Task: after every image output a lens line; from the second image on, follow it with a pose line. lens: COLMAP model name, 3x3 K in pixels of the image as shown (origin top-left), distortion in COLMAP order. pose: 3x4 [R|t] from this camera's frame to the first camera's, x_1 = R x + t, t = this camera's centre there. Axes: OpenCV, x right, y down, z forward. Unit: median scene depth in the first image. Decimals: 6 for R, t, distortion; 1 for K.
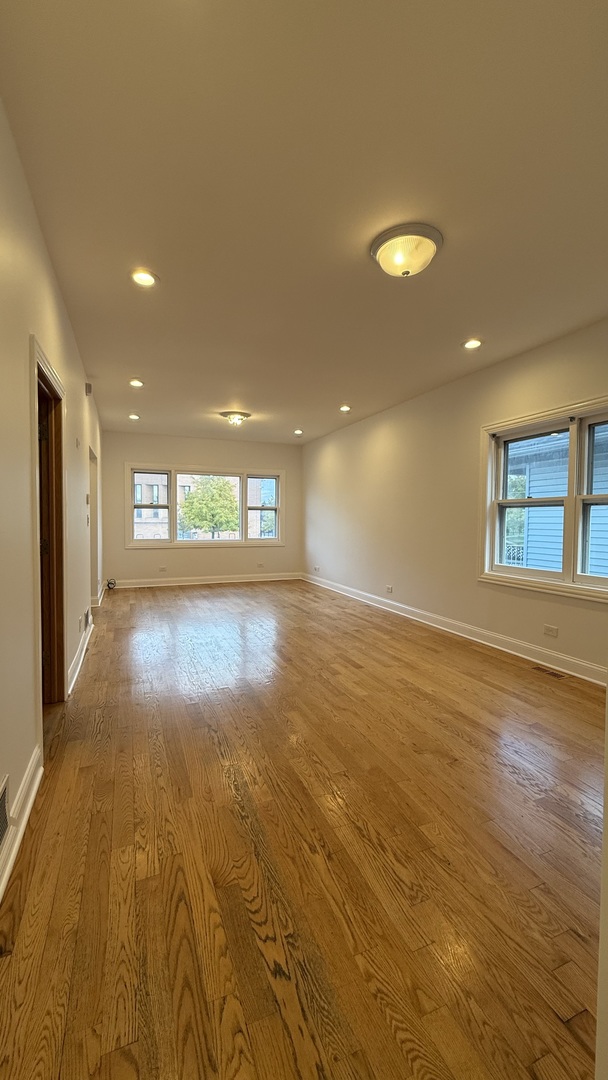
lens RADIAL K [[431.3, 0, 301.9], [0, 431.3, 536.6], [0, 0, 1]] dist [-0.000291, 0.000760]
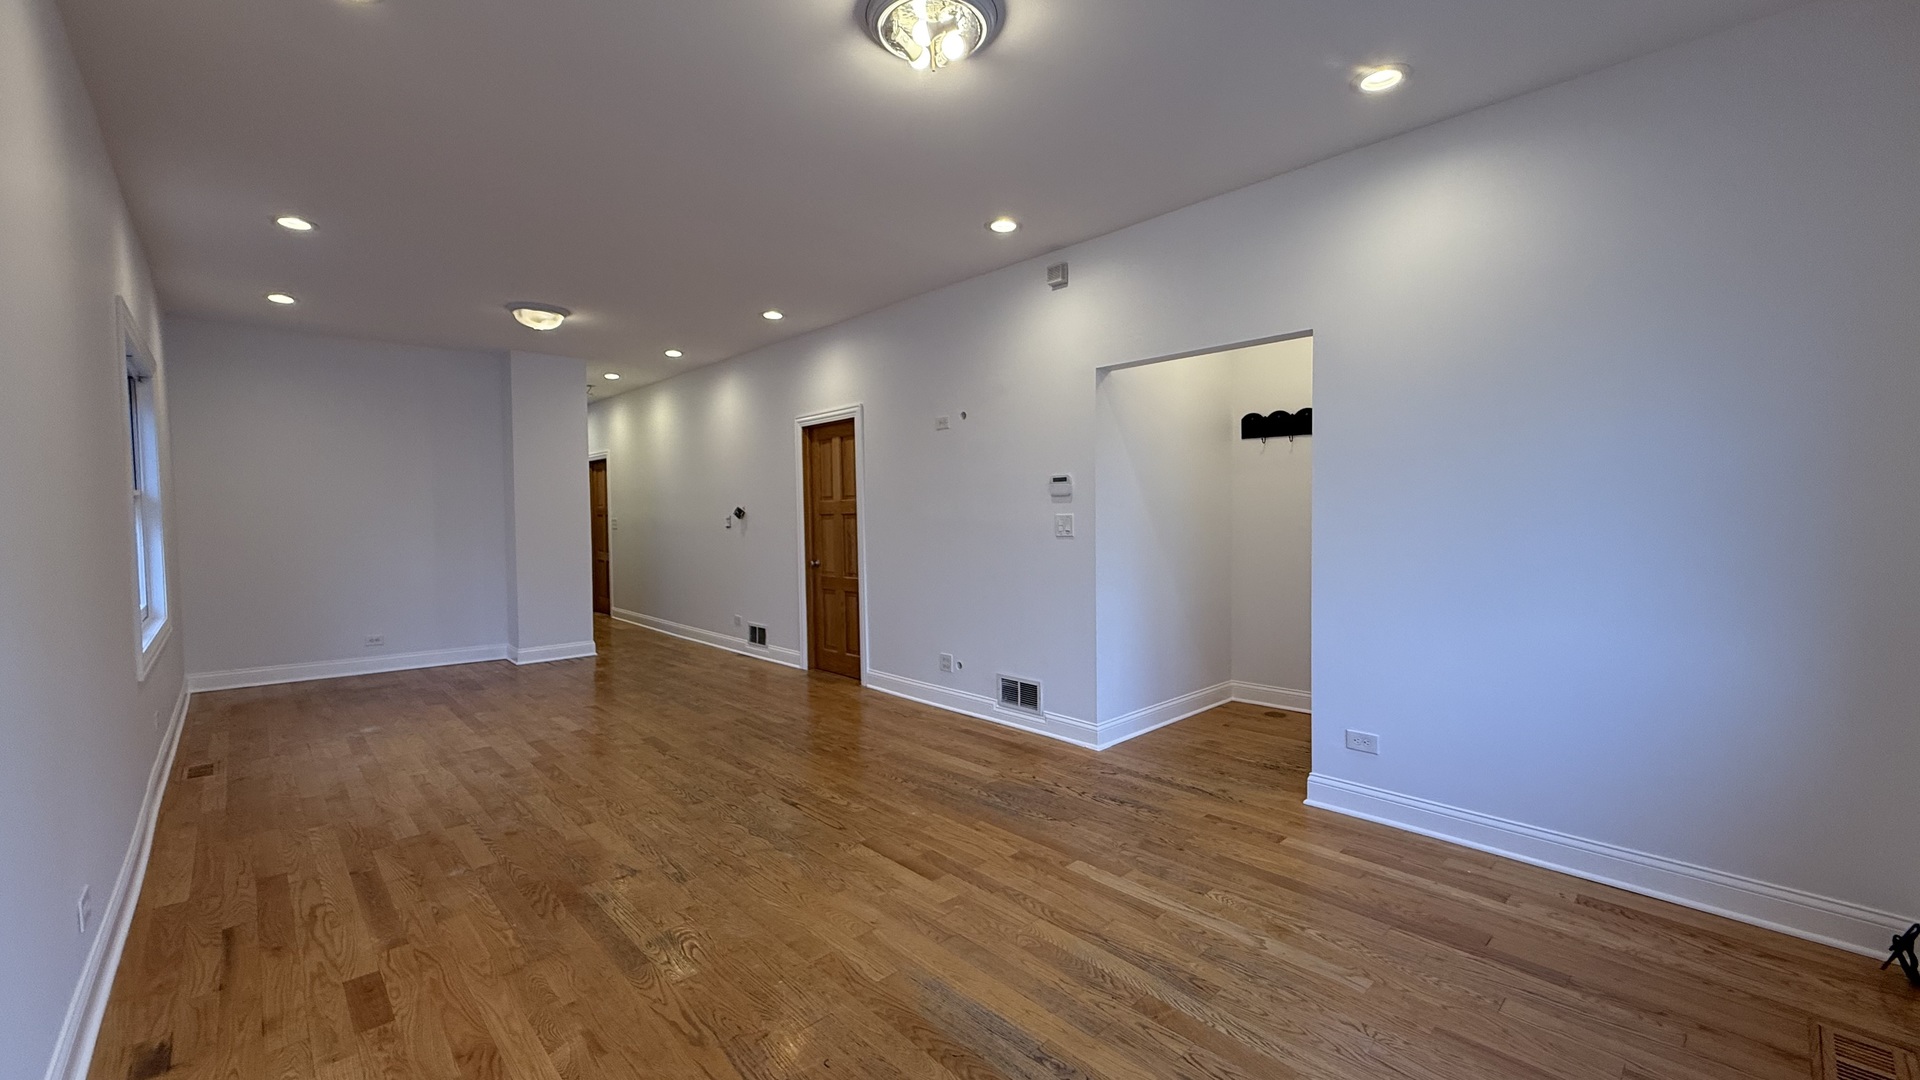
lens RADIAL K [[766.8, 0, 961.3], [0, 766.8, 534.6], [0, 0, 1]] dist [-0.000291, 0.000760]
pose [[-0.930137, 0.010731, -0.367057, -0.049649], [-0.013707, 0.997862, 0.063907, -0.105593], [0.366957, 0.064473, -0.928001, 2.271134]]
